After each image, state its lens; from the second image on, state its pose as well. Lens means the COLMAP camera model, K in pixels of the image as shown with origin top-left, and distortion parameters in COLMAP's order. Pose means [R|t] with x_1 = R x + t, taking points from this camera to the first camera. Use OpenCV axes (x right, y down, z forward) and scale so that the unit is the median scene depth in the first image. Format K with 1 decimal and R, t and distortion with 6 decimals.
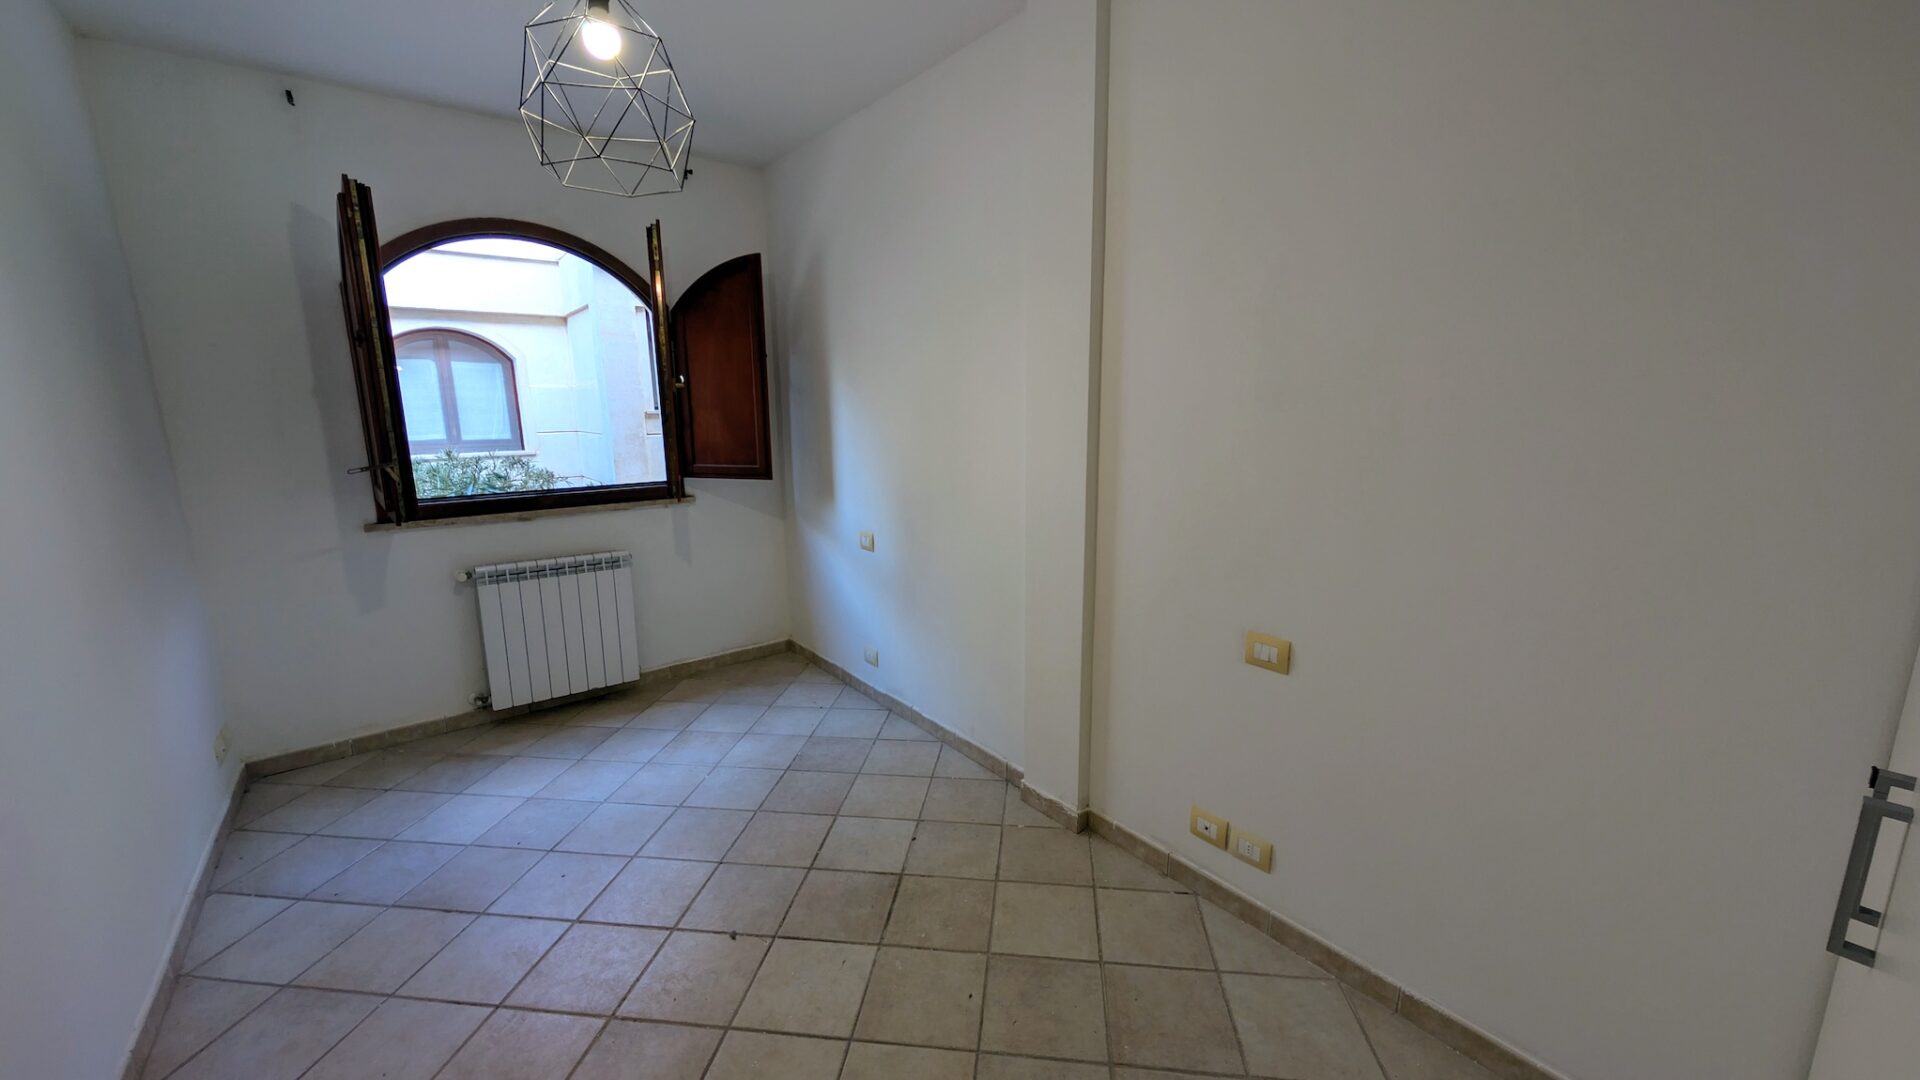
lens RADIAL K [[712.4, 0, 964.5], [0, 712.4, 540.0], [0, 0, 1]] dist [-0.006457, -0.000058]
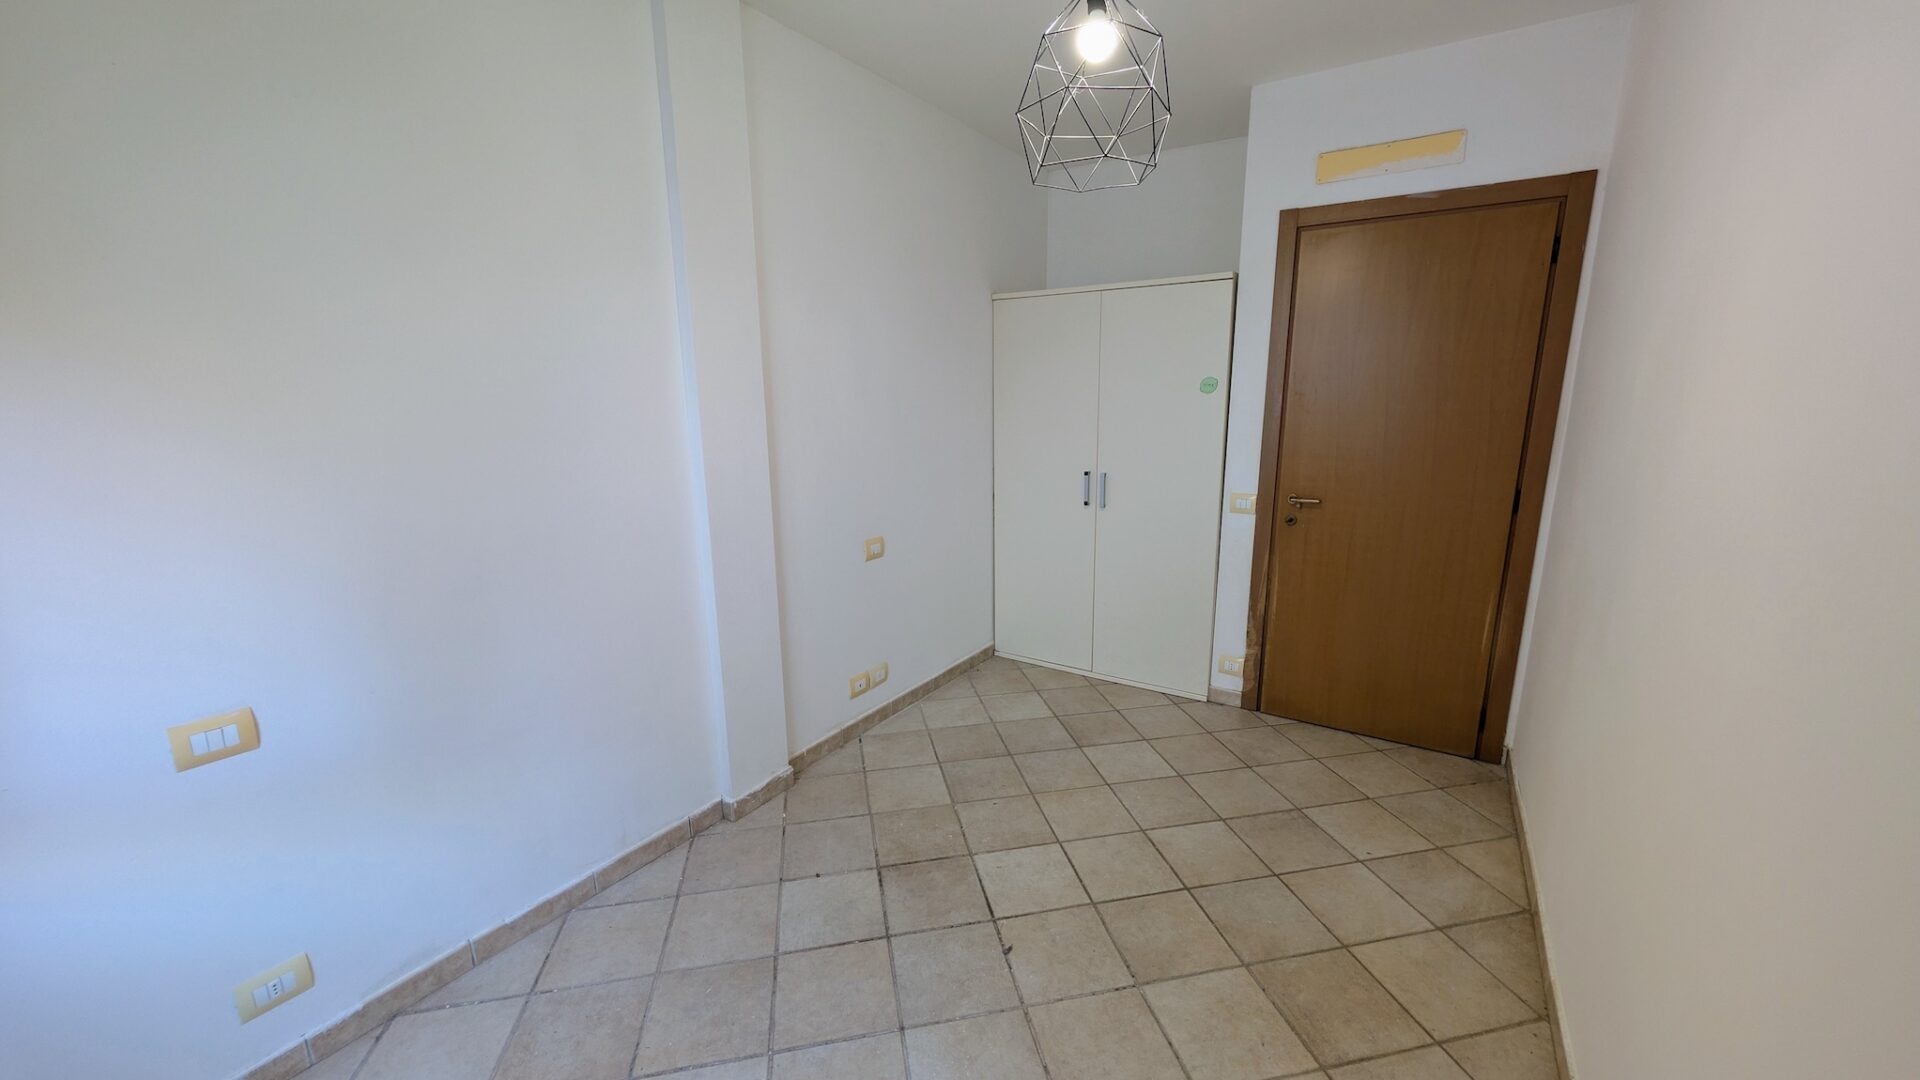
lens RADIAL K [[712.4, 0, 964.5], [0, 712.4, 540.0], [0, 0, 1]] dist [-0.006457, -0.000058]
pose [[-0.307841, -0.187107, 0.932859, -0.952738], [0.197105, 0.946660, 0.254919, -0.193786], [-0.930797, 0.262346, -0.254541, 0.999439]]
